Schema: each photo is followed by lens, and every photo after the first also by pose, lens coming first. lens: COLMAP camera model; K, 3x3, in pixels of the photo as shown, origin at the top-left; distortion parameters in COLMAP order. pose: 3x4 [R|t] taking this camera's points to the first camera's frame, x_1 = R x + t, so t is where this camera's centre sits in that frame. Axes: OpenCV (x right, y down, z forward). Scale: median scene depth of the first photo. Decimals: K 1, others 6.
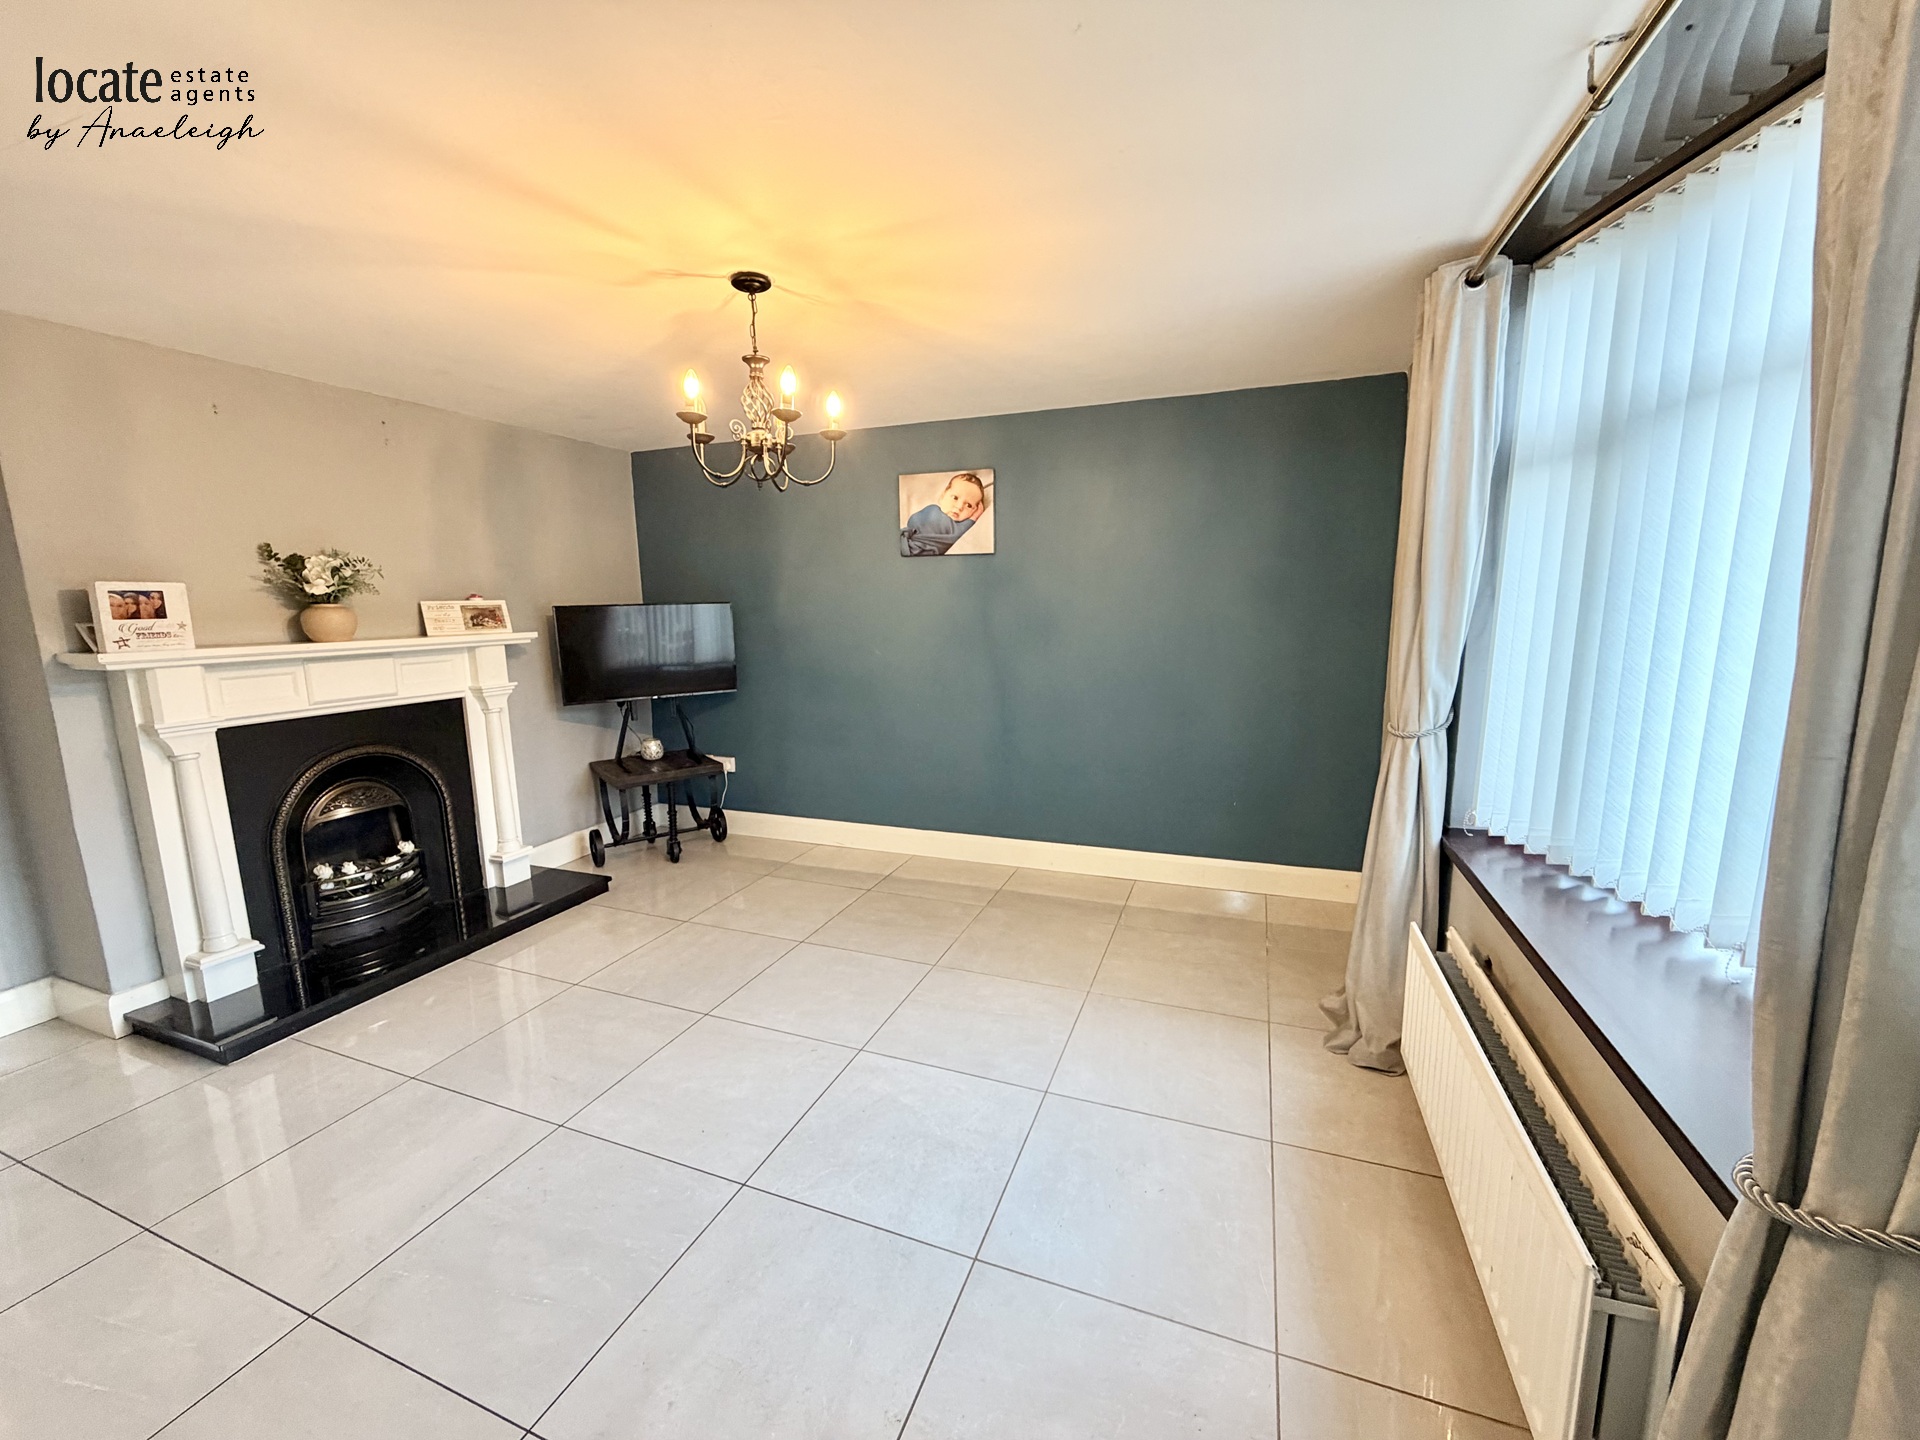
lens RADIAL K [[762.4, 0, 953.3], [0, 762.4, 723.8], [0, 0, 1]] dist [-0.001415, -0.000326]
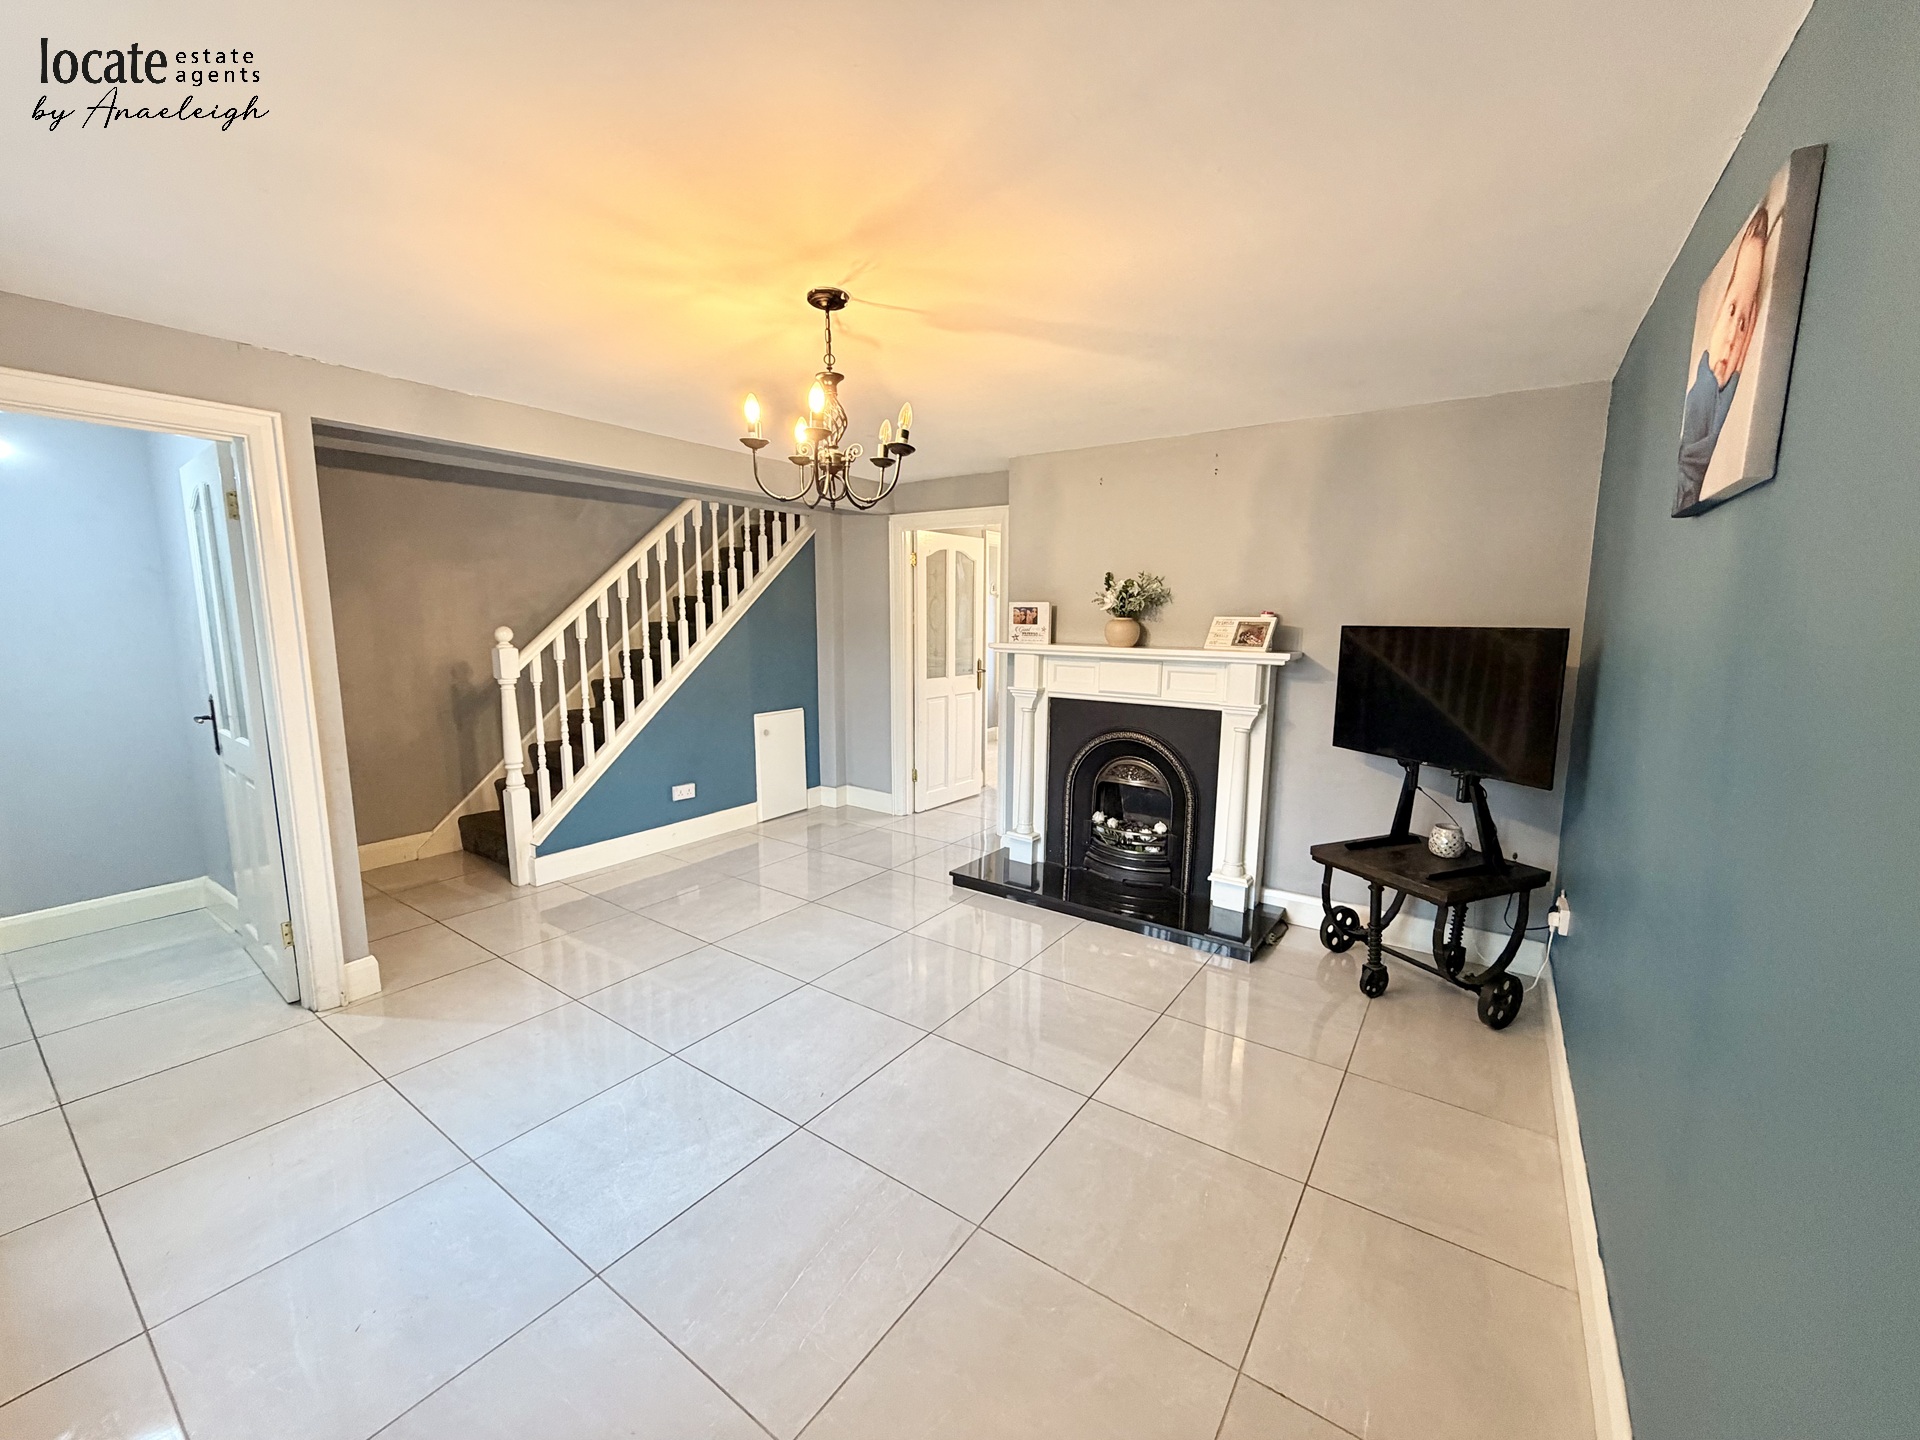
lens RADIAL K [[762.4, 0, 953.3], [0, 762.4, 723.8], [0, 0, 1]] dist [-0.001415, -0.000326]
pose [[-0.240428, 0.152051, -0.958684, 0.665308], [-0.162838, 0.967340, 0.194262, -0.246818], [0.956911, 0.202817, -0.207815, 1.357769]]
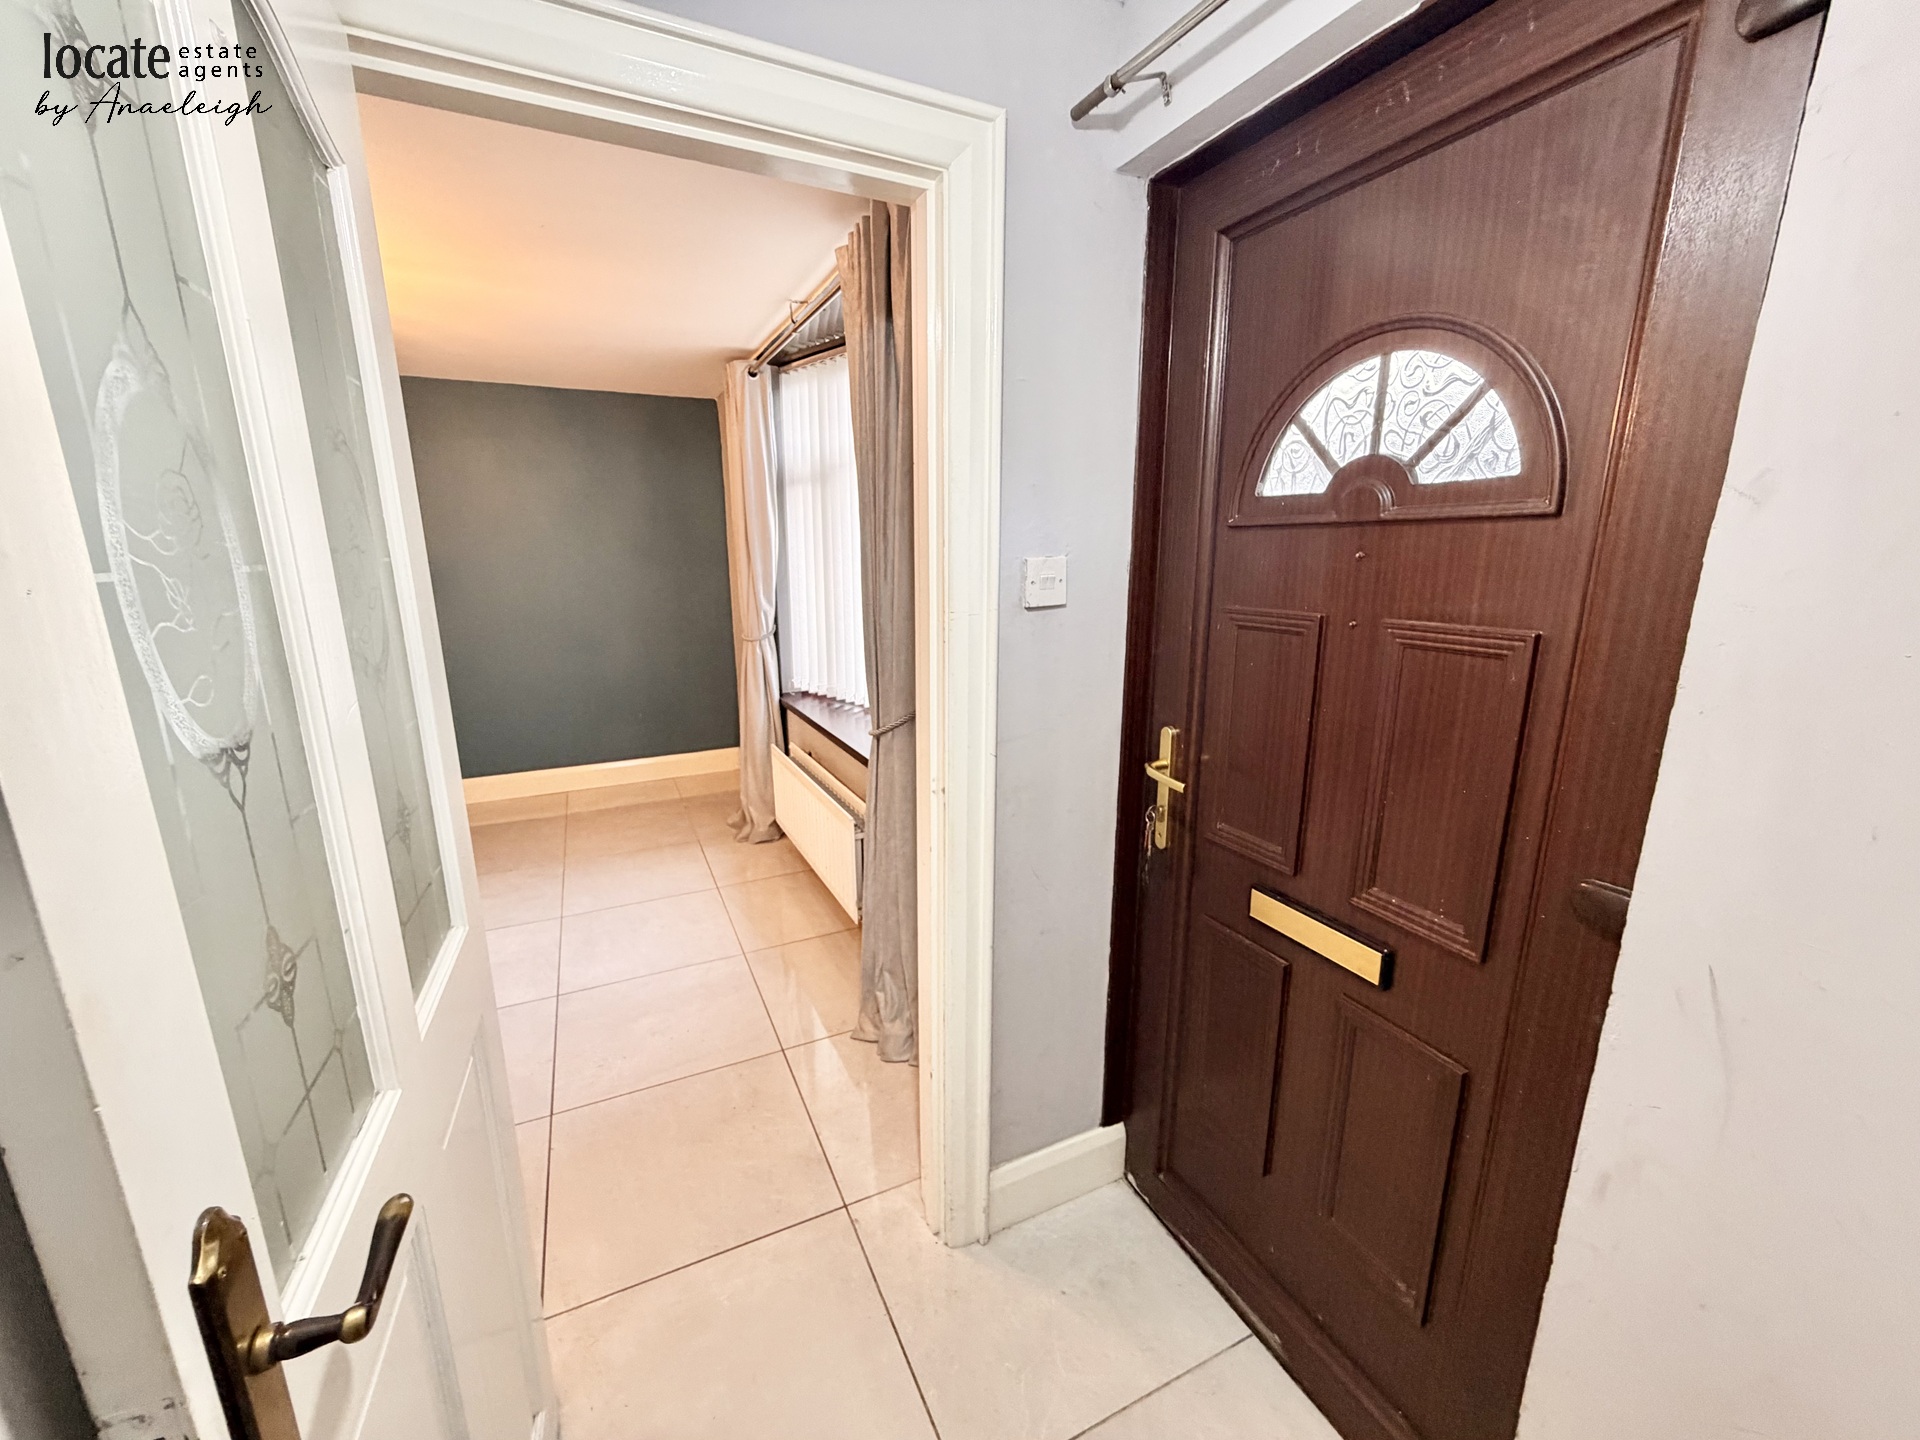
lens RADIAL K [[762.4, 0, 953.3], [0, 762.4, 723.8], [0, 0, 1]] dist [-0.001415, -0.000326]
pose [[0.681676, -0.146115, 0.716916, -0.315022], [0.112641, 0.989133, 0.094492, 0.084041], [-0.722931, 0.016341, 0.690727, -0.445123]]
